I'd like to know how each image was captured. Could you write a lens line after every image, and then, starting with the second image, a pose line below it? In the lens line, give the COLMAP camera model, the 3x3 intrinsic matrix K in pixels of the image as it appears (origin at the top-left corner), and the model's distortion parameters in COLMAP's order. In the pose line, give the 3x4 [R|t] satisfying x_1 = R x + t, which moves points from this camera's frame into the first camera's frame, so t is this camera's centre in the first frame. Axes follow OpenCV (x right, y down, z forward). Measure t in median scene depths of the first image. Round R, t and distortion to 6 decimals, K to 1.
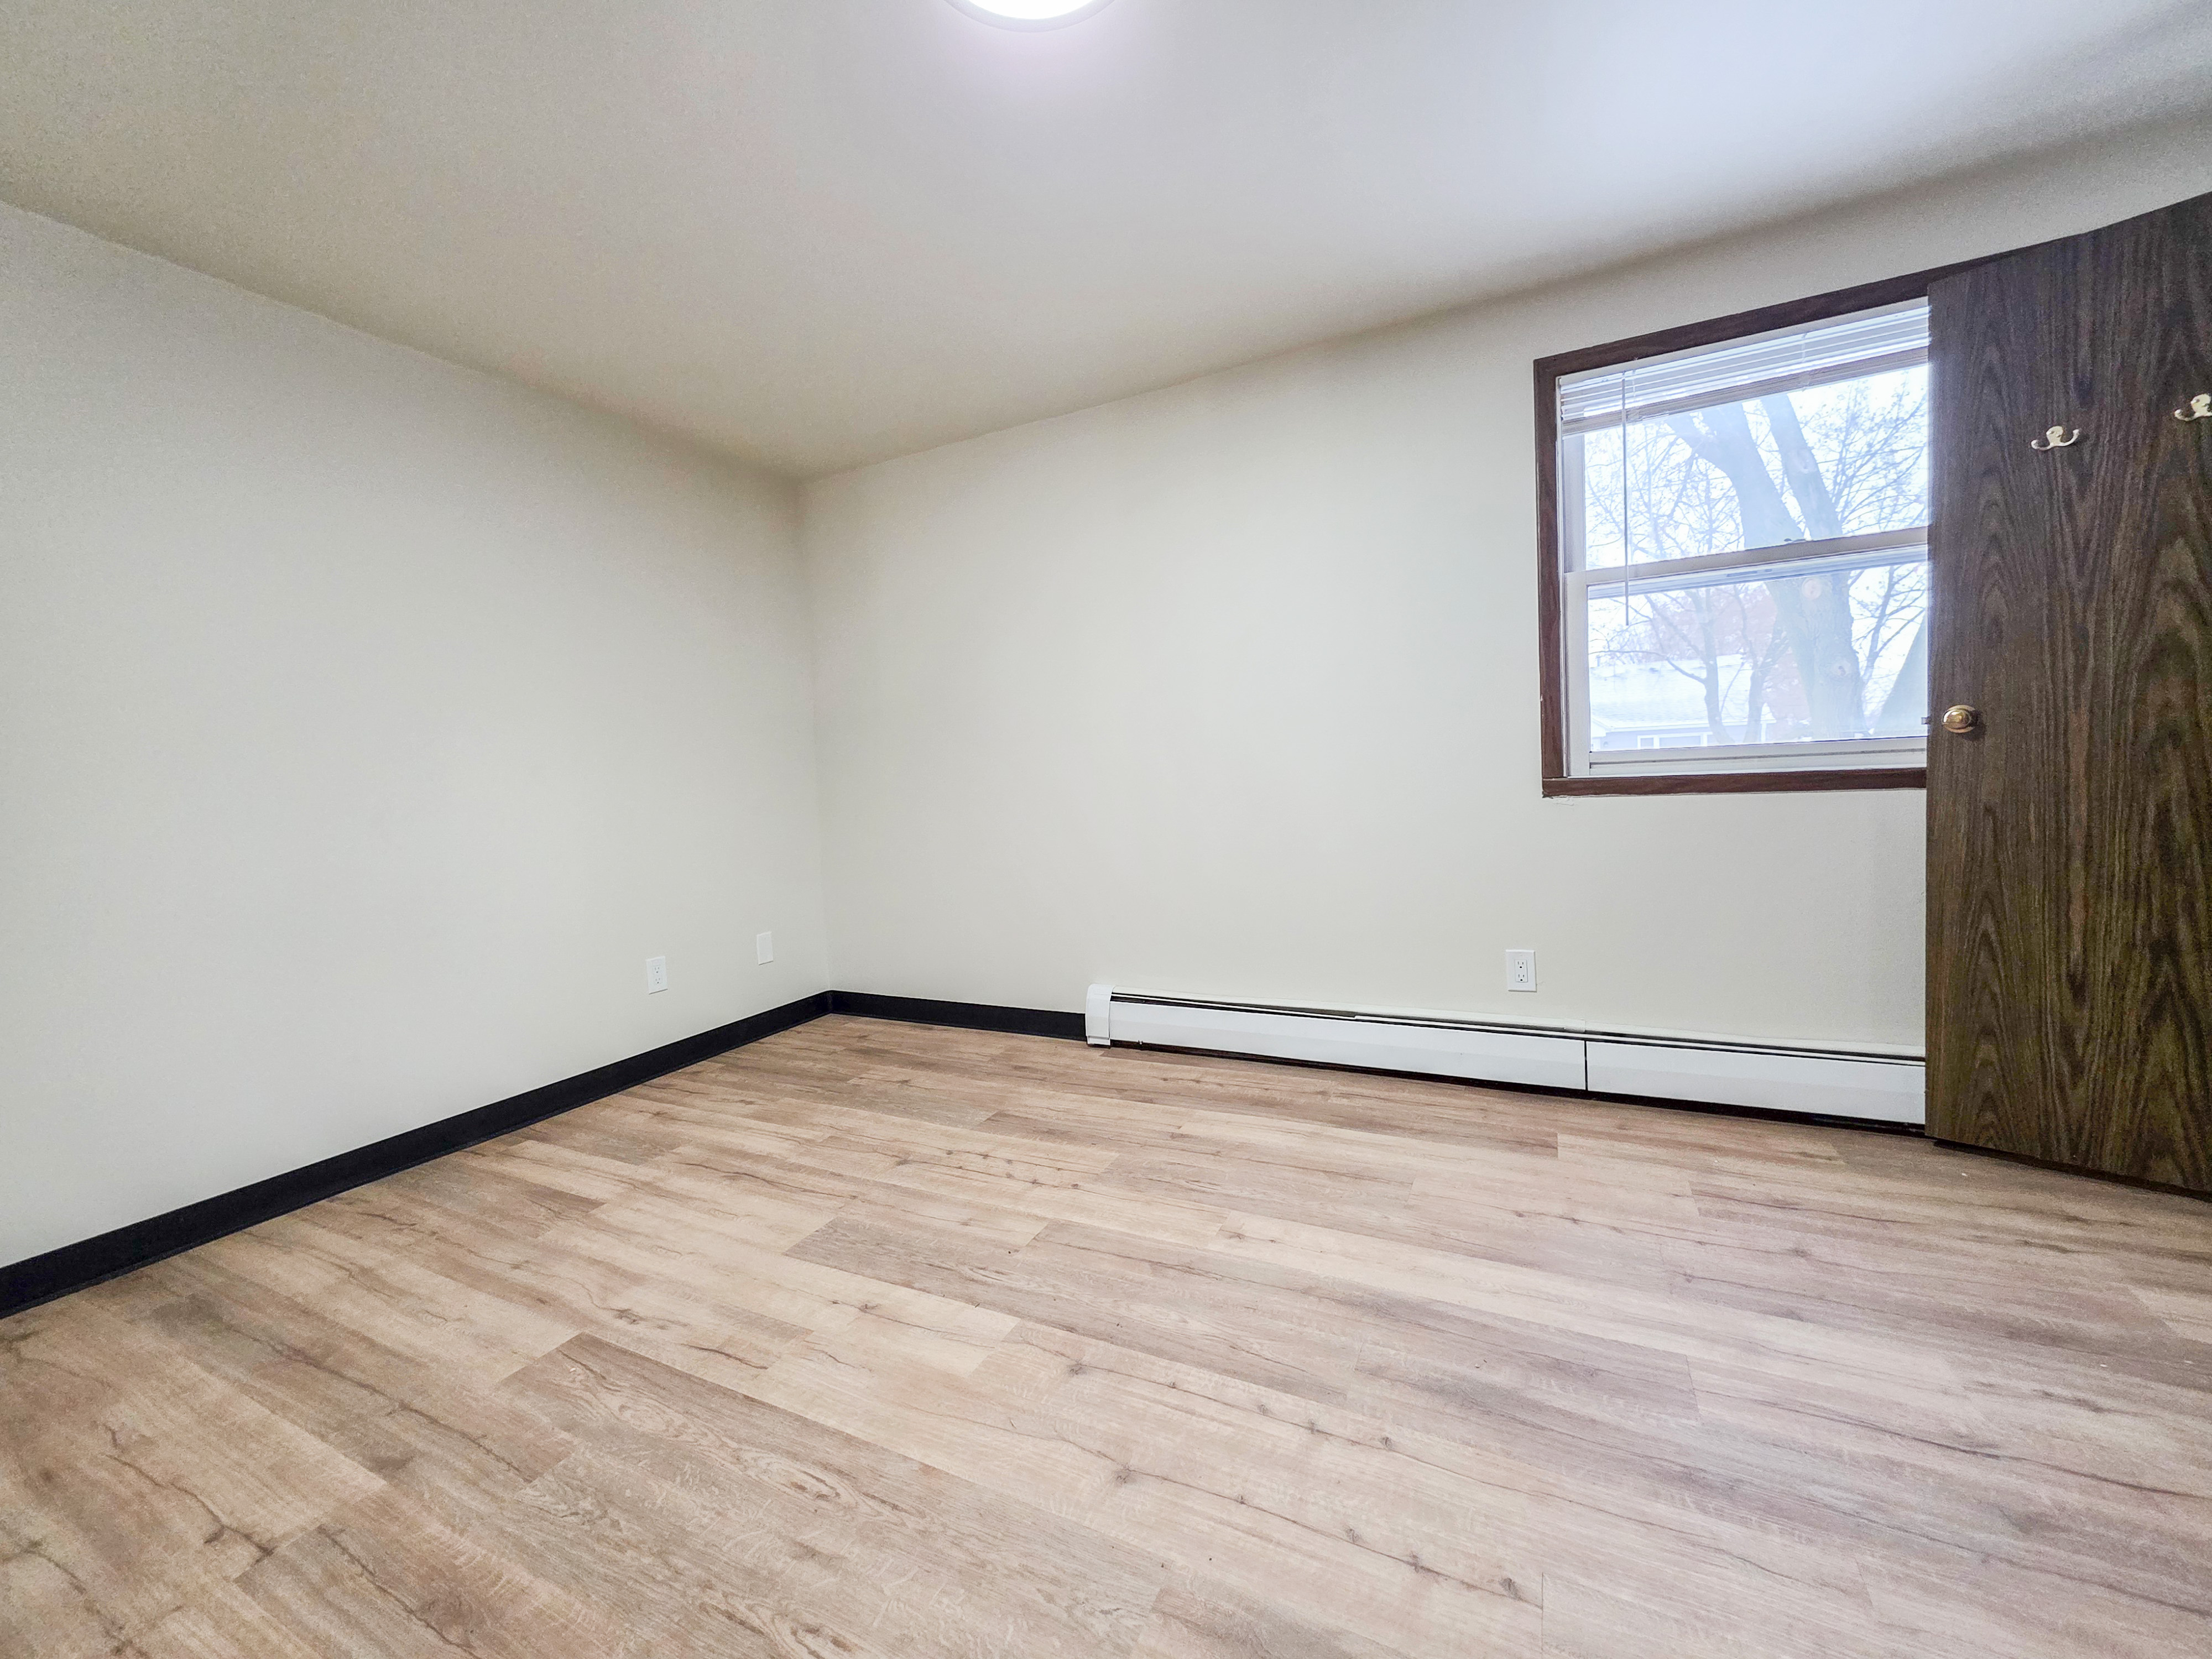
lens RADIAL K [[881.5, 0, 1096.3], [0, 881.5, 826.6], [0, 0, 1]] dist [0.001075, 0.000191]
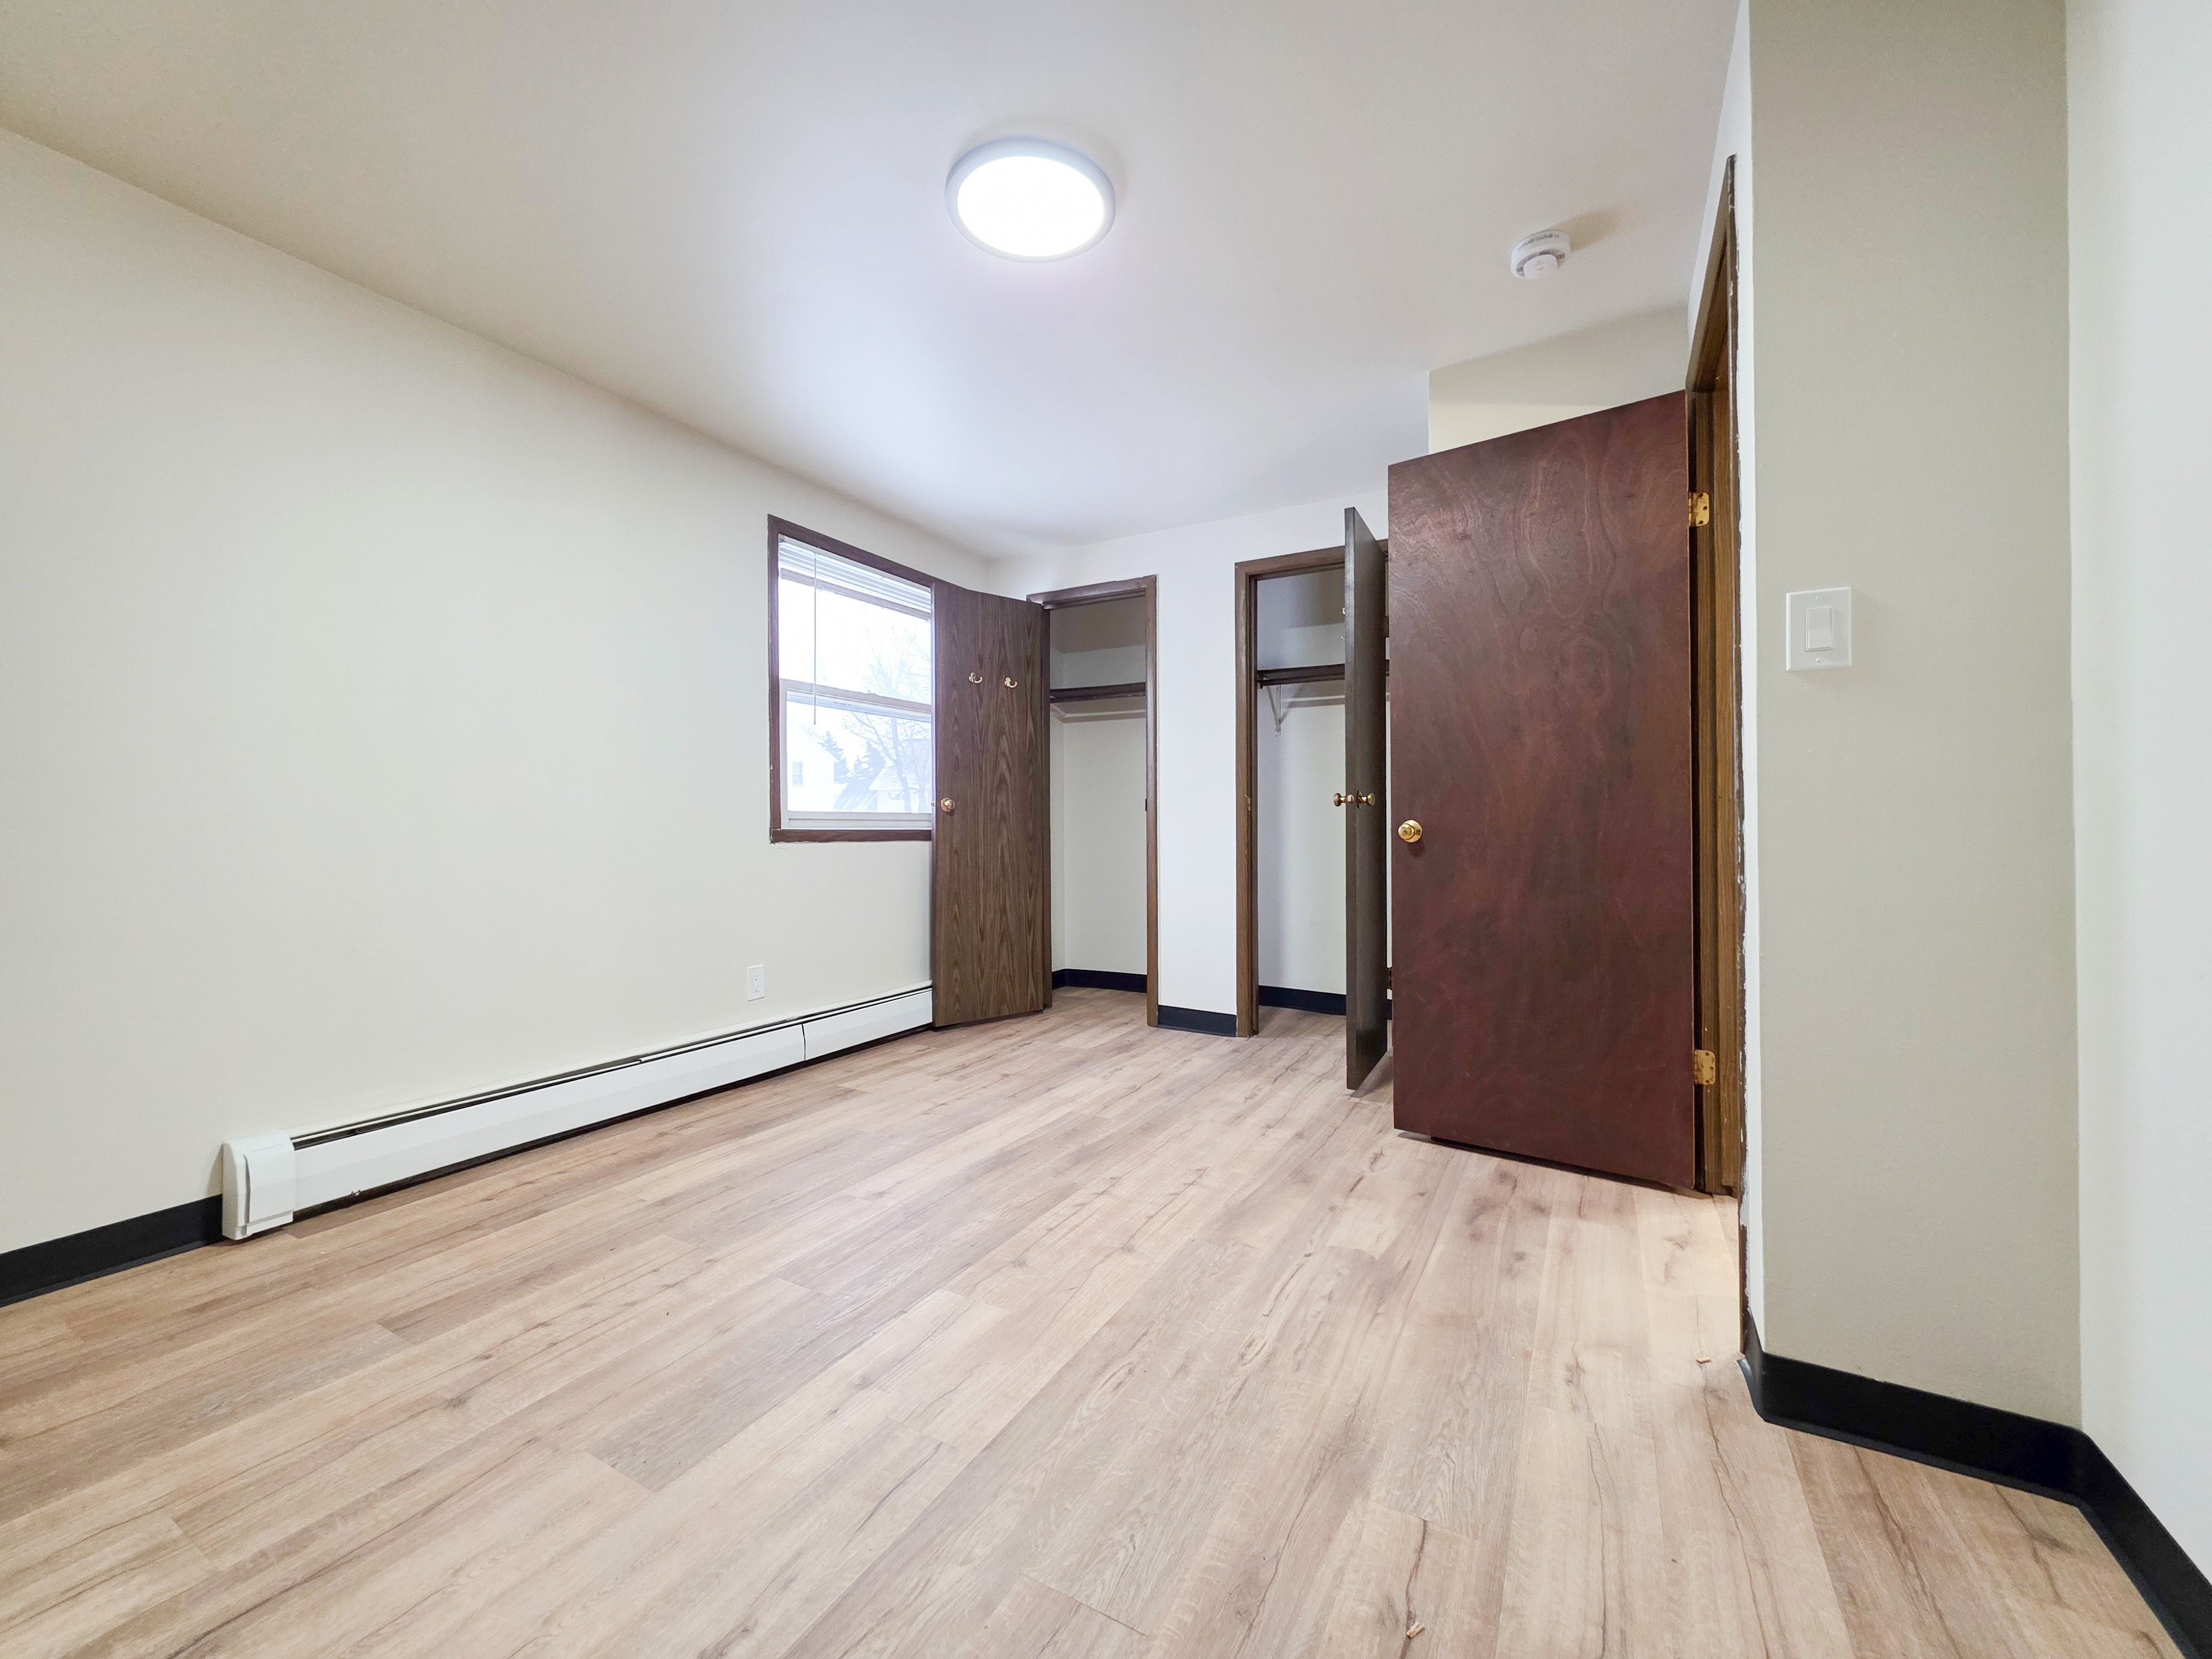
lens RADIAL K [[881.5, 0, 1096.3], [0, 881.5, 826.6], [0, 0, 1]] dist [0.001075, 0.000191]
pose [[0.042787, 0.048401, 0.997911, -1.002707], [0.058713, 0.996978, -0.050873, 0.047483], [-0.997358, 0.060767, 0.039816, 0.613974]]
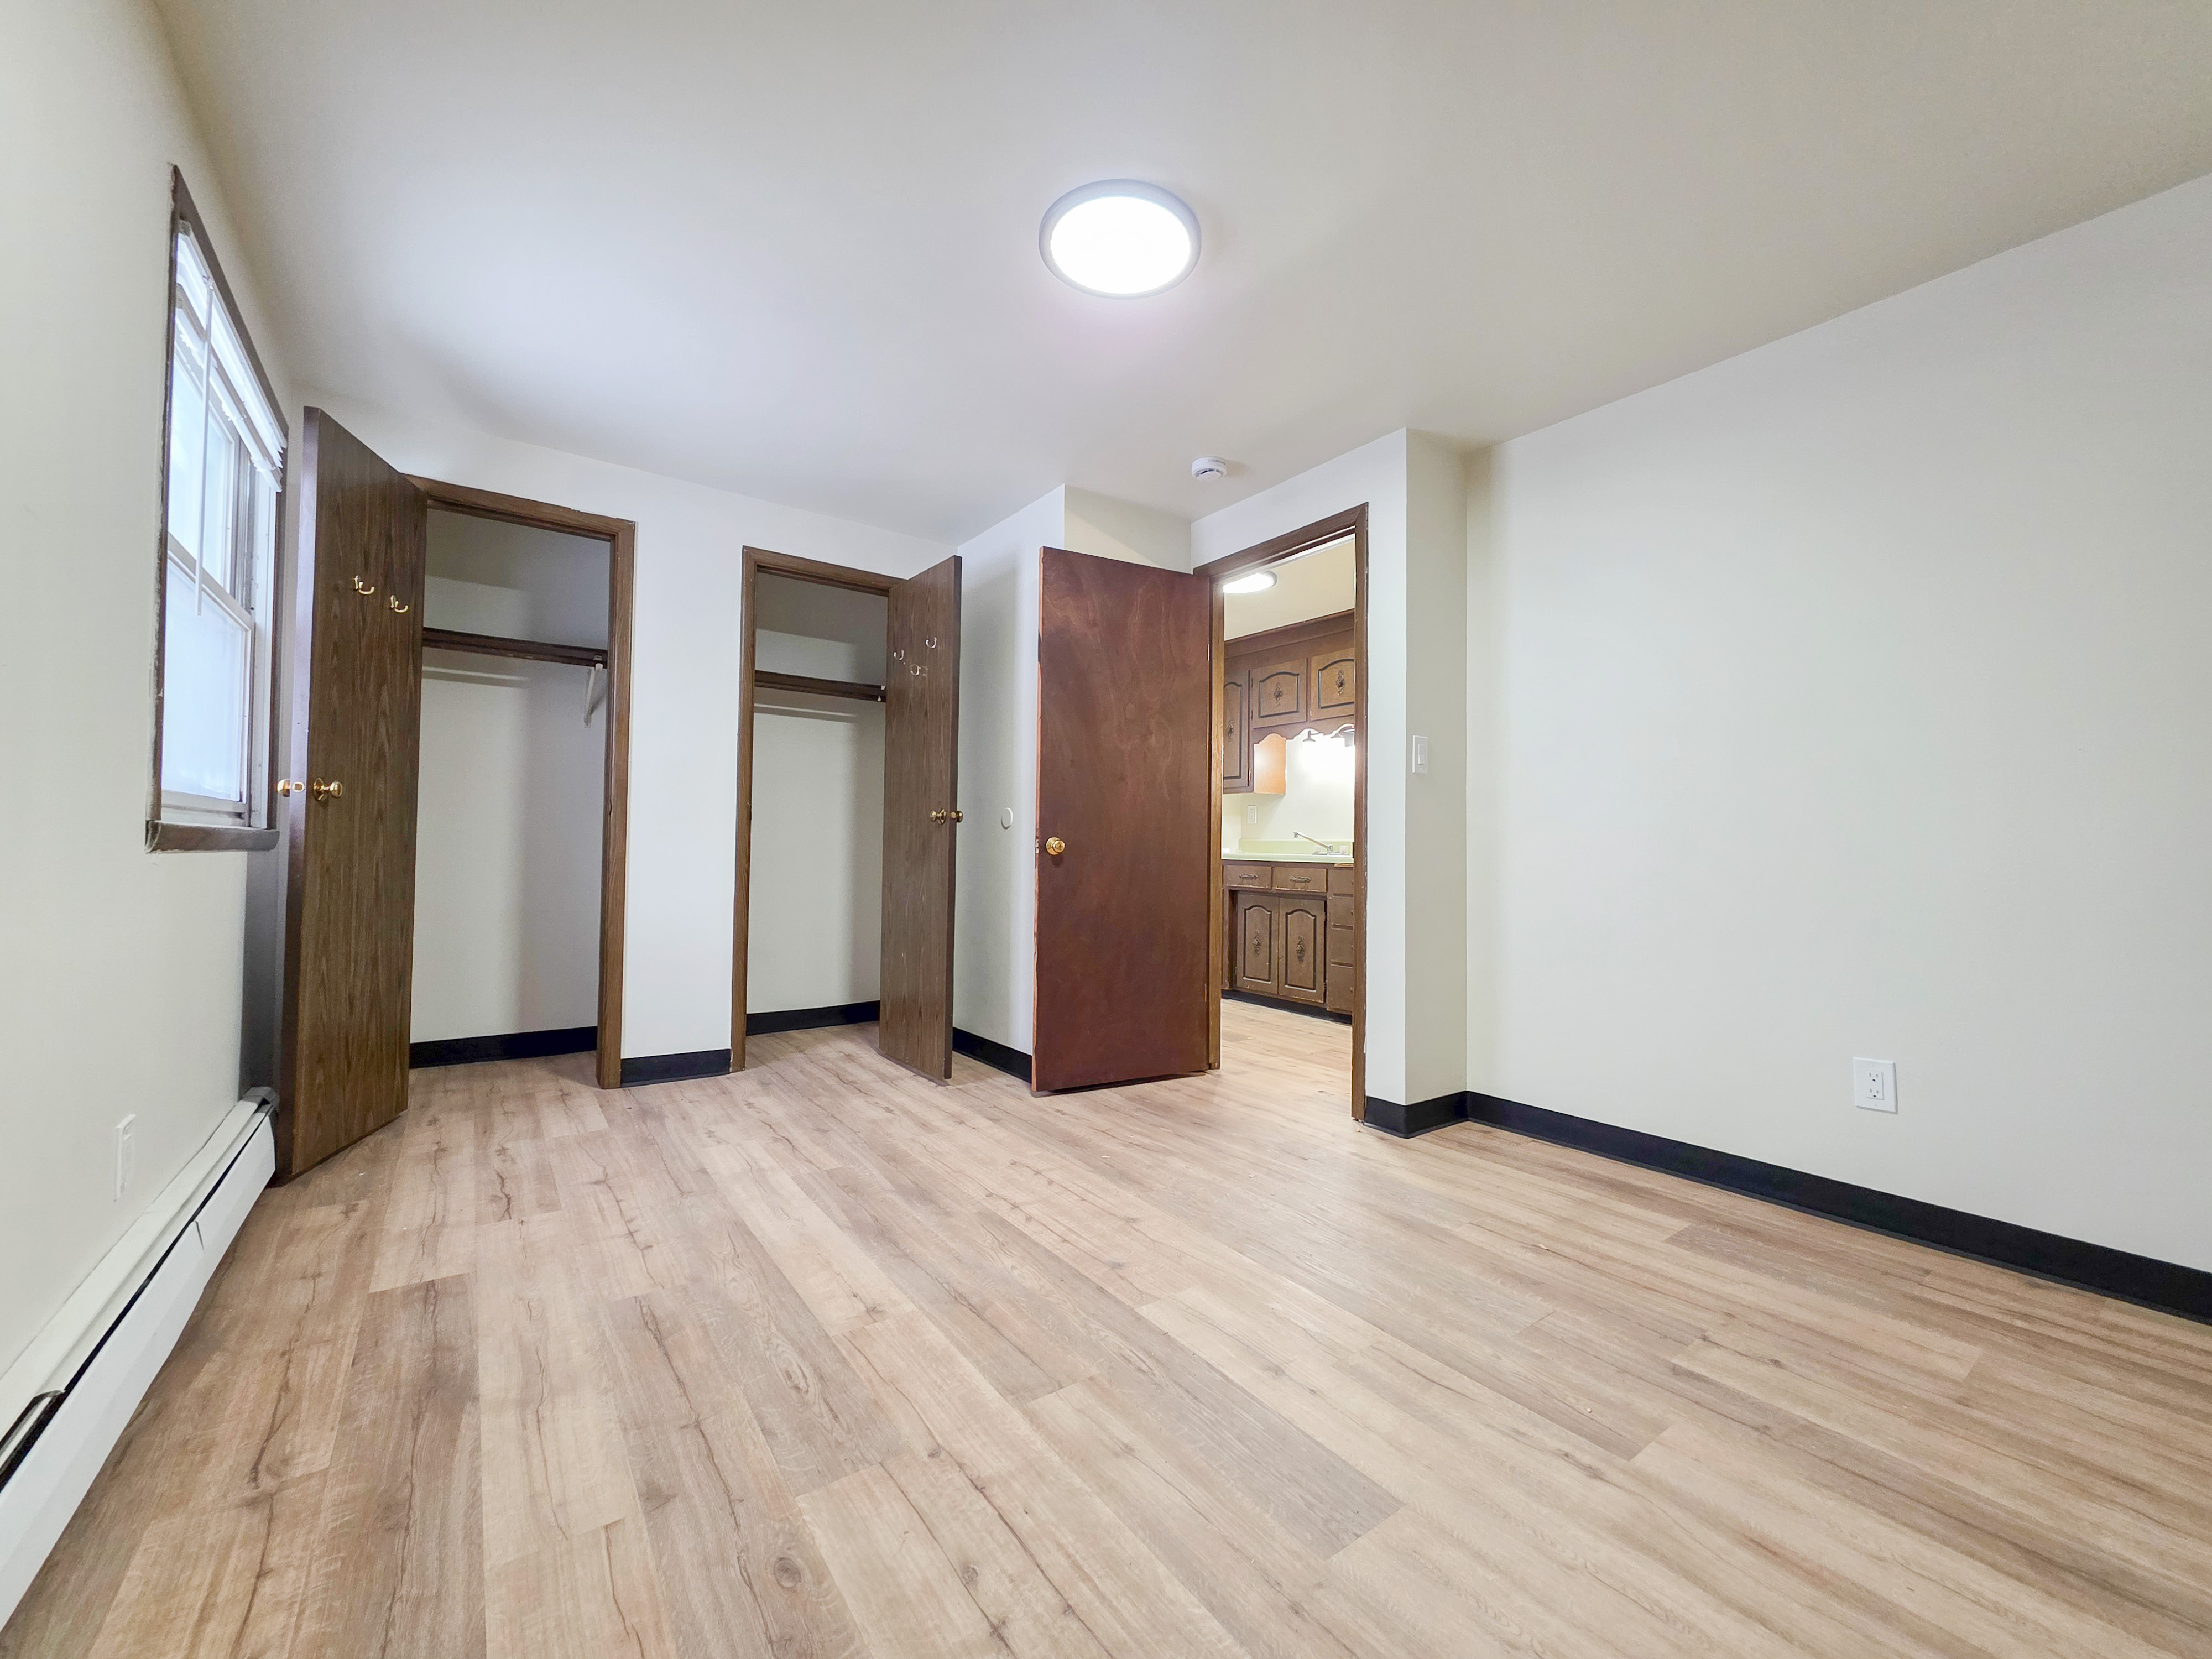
lens RADIAL K [[877.4, 0, 1106.0], [0, 877.4, 829.5], [0, 0, 1]] dist [-0.001006, -0.000253]
pose [[-0.895736, 0.044849, 0.442318, -0.461070], [0.053443, 0.998547, 0.006979, -0.023100], [-0.441362, 0.029890, -0.896831, 1.635679]]
